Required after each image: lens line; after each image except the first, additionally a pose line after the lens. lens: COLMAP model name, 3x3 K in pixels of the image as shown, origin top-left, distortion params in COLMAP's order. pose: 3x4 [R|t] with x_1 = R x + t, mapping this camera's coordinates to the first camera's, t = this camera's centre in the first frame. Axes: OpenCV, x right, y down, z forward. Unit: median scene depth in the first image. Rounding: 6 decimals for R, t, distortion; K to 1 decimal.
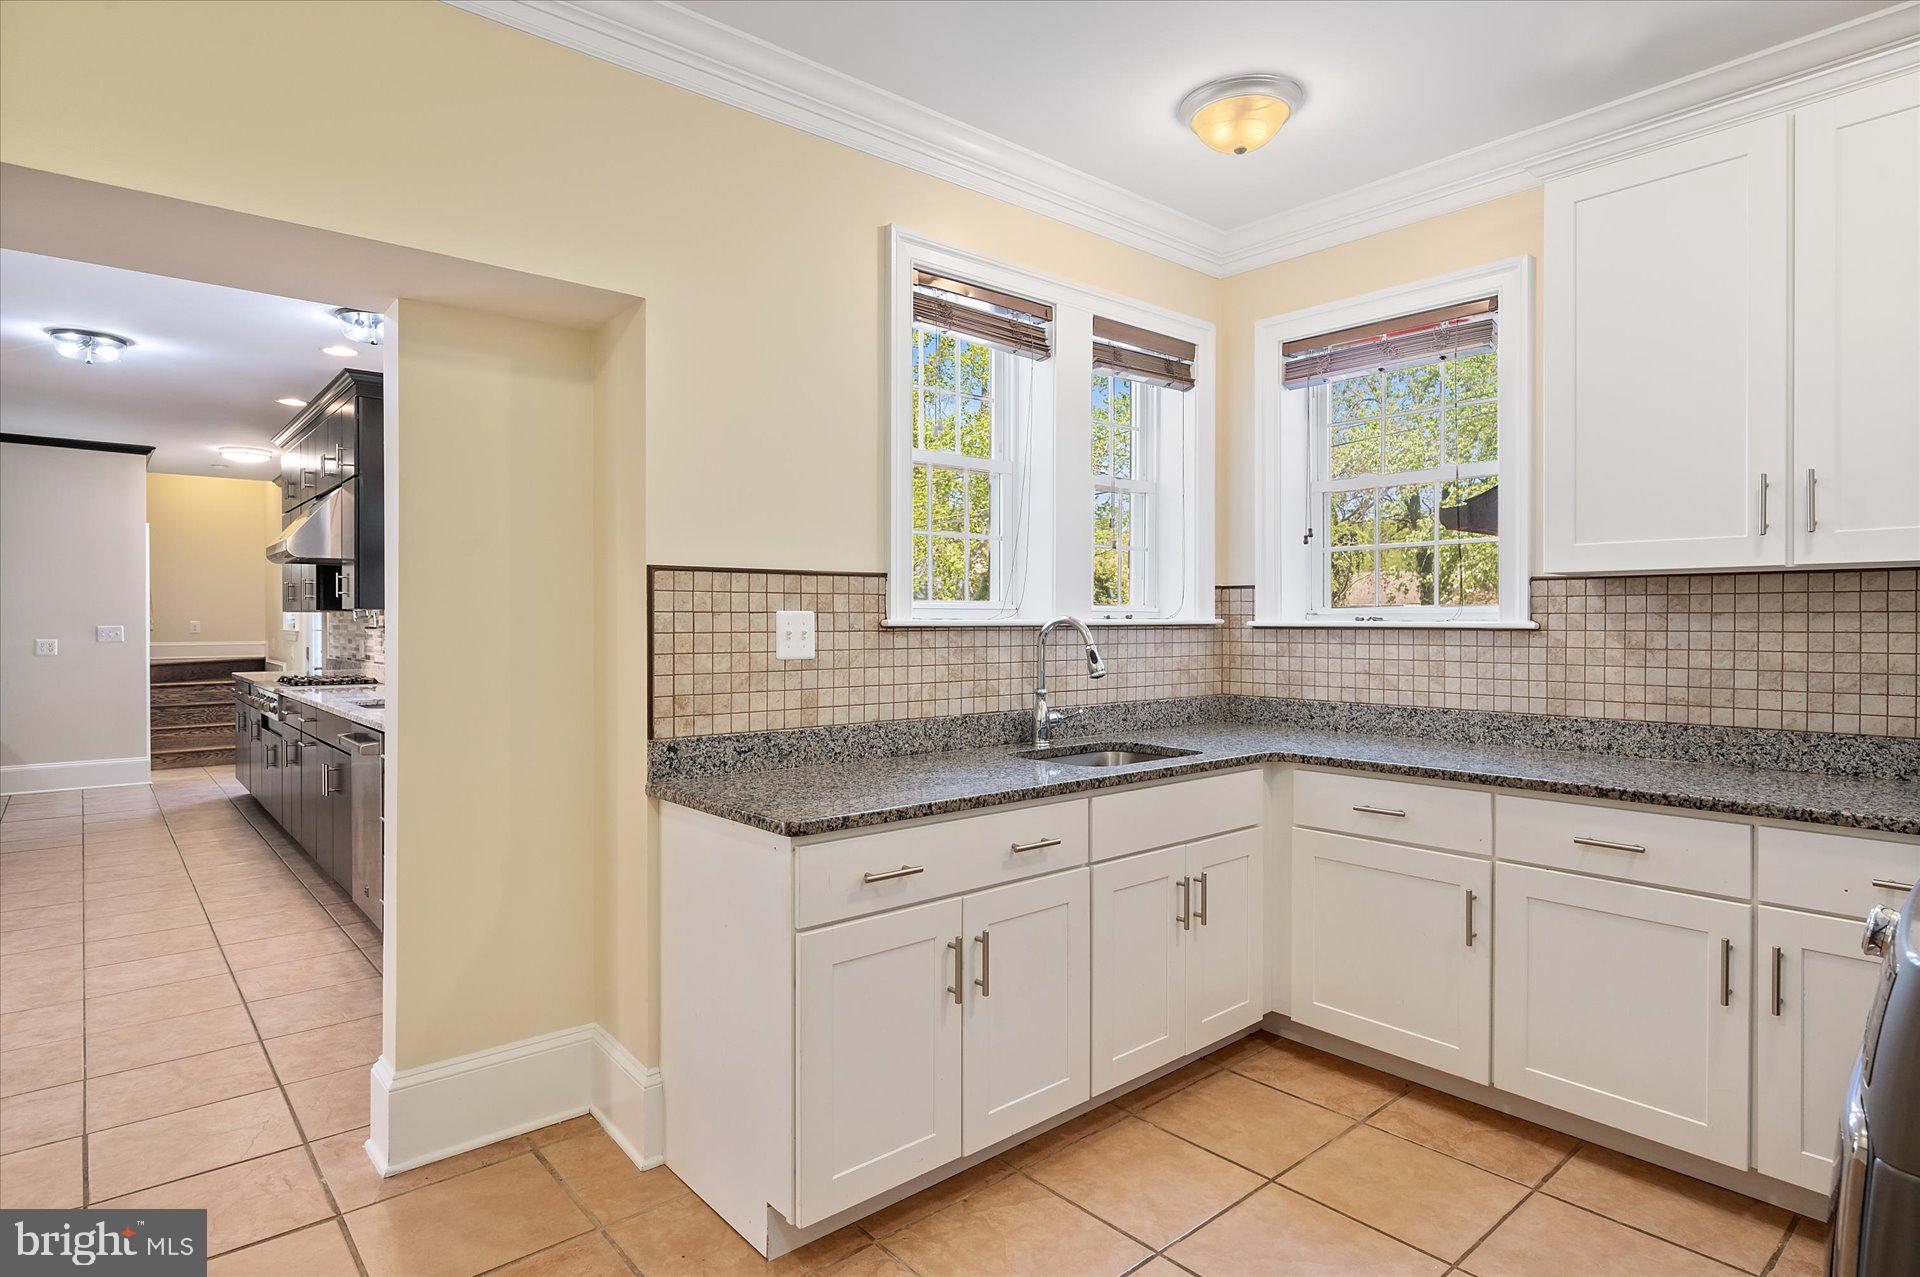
lens RADIAL K [[1020.2, 0, 958.8], [0, 1020.2, 625.0], [0, 0, 1]] dist [-0.003263, -0.000772]
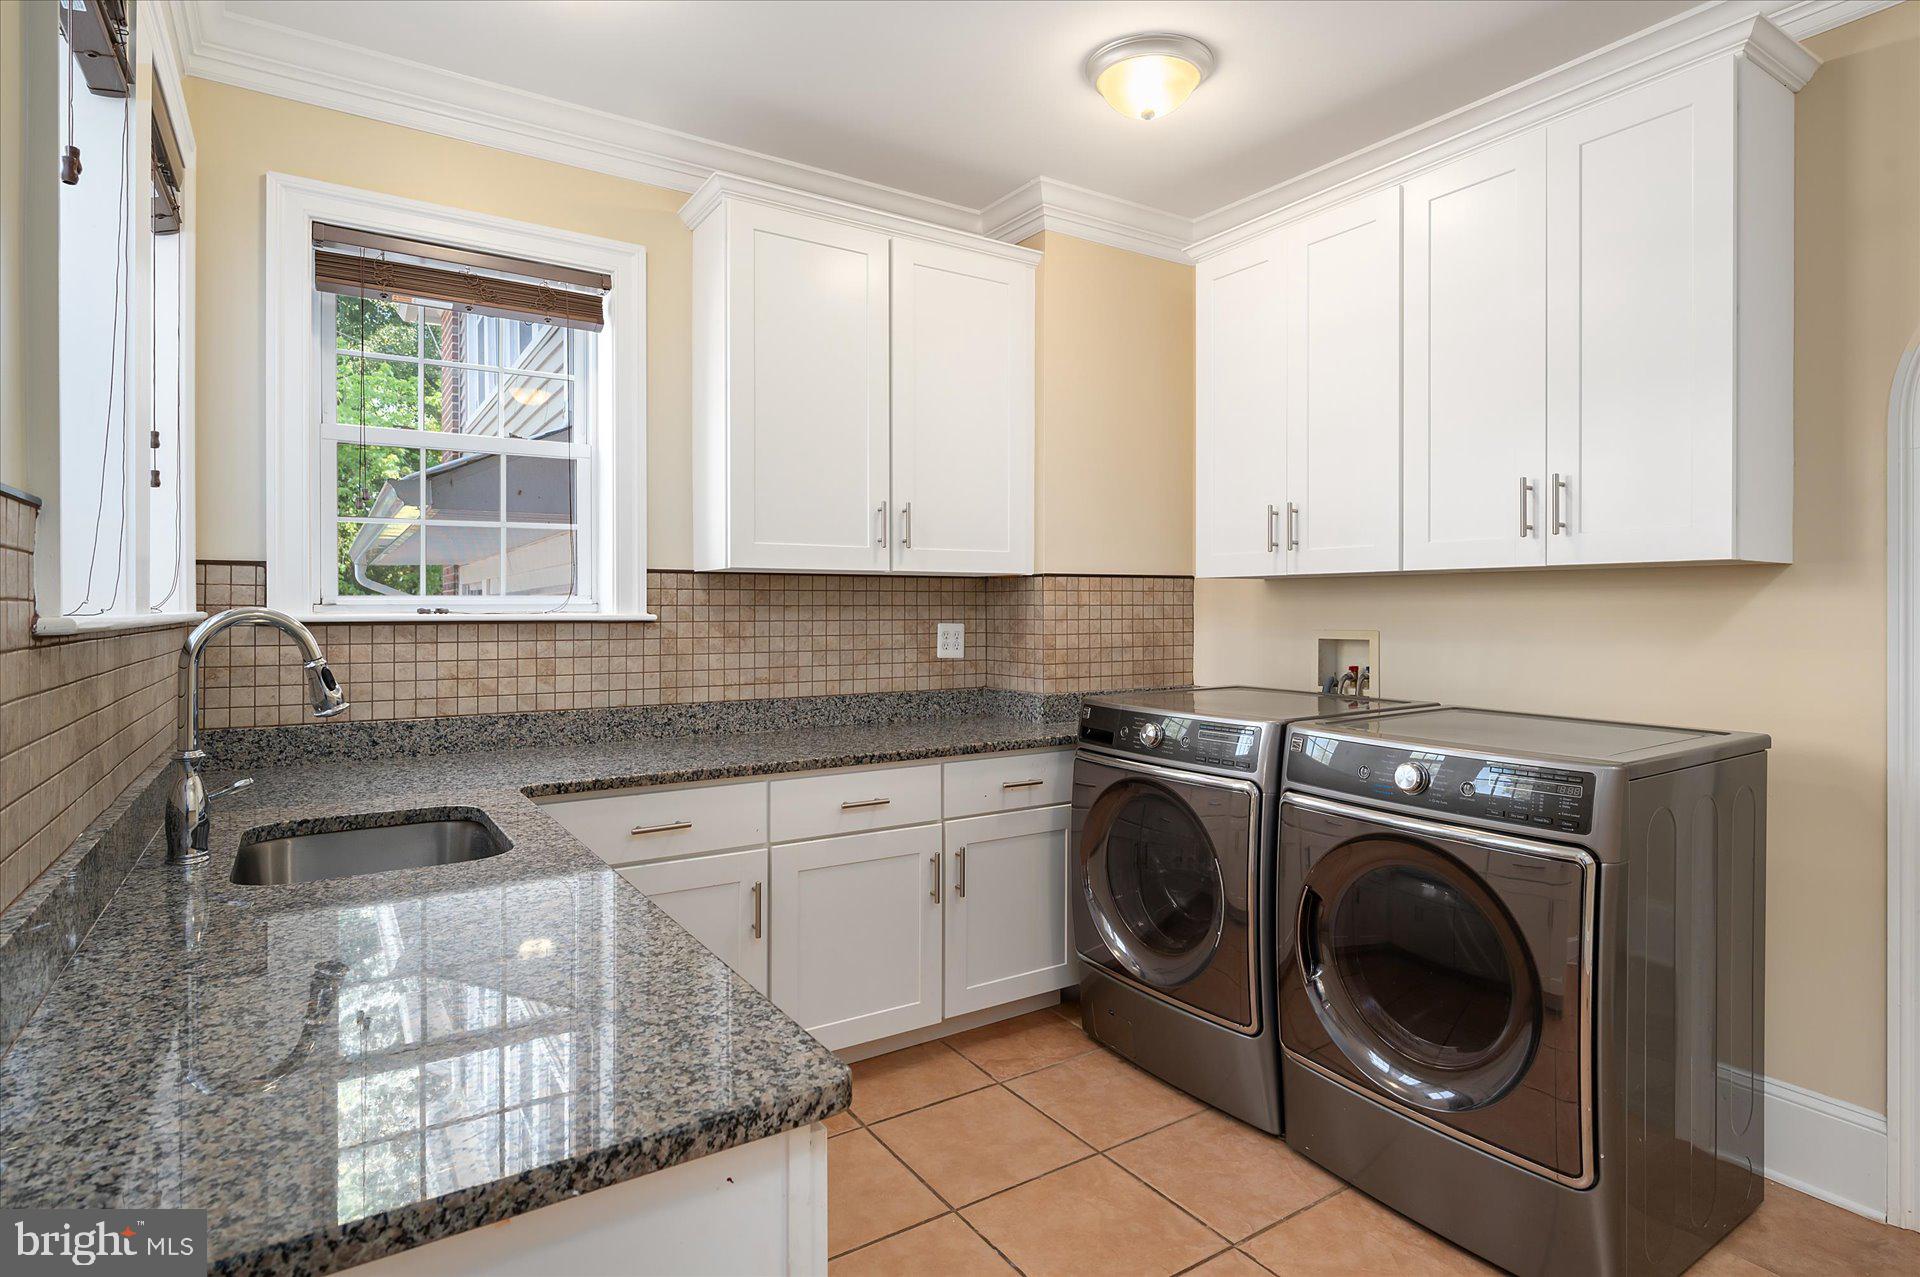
lens RADIAL K [[996.1, 0, 959.7], [0, 996.1, 611.2], [0, 0, 1]] dist [-0.002310, -0.000380]
pose [[0.134465, -0.003098, 0.990914, -0.380717], [0.005592, 0.999982, 0.002368, -0.006445], [-0.990903, 0.005223, 0.134480, 0.577336]]
